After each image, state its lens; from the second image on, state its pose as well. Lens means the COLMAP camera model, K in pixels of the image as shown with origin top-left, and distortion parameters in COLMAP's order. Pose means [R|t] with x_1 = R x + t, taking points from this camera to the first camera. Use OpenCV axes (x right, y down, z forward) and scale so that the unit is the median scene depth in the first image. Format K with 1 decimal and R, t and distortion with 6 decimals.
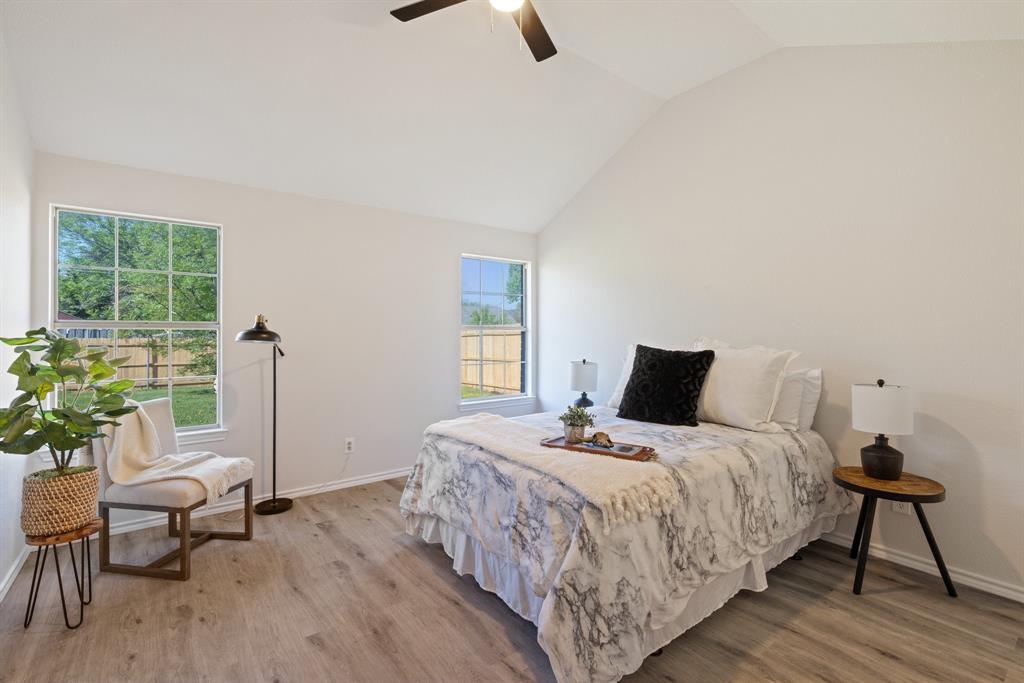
lens RADIAL K [[465.4, 0, 512.0], [0, 465.4, 341.5], [0, 0, 1]] dist [-0.043557, -0.000135]
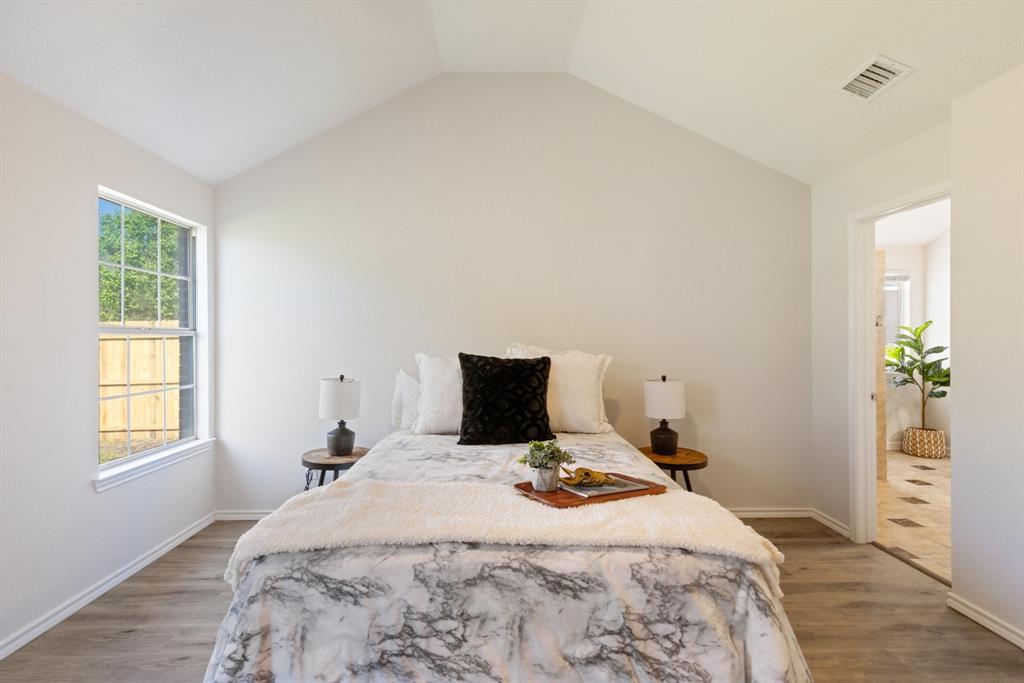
lens RADIAL K [[472.5, 0, 512.0], [0, 472.5, 341.5], [0, 0, 1]] dist [0.000711, -0.000191]
pose [[0.594008, -0.010738, 0.804387, -0.472496], [0.017241, 0.999851, 0.000615, -0.016372], [-0.804274, 0.013503, 0.594105, 0.583468]]
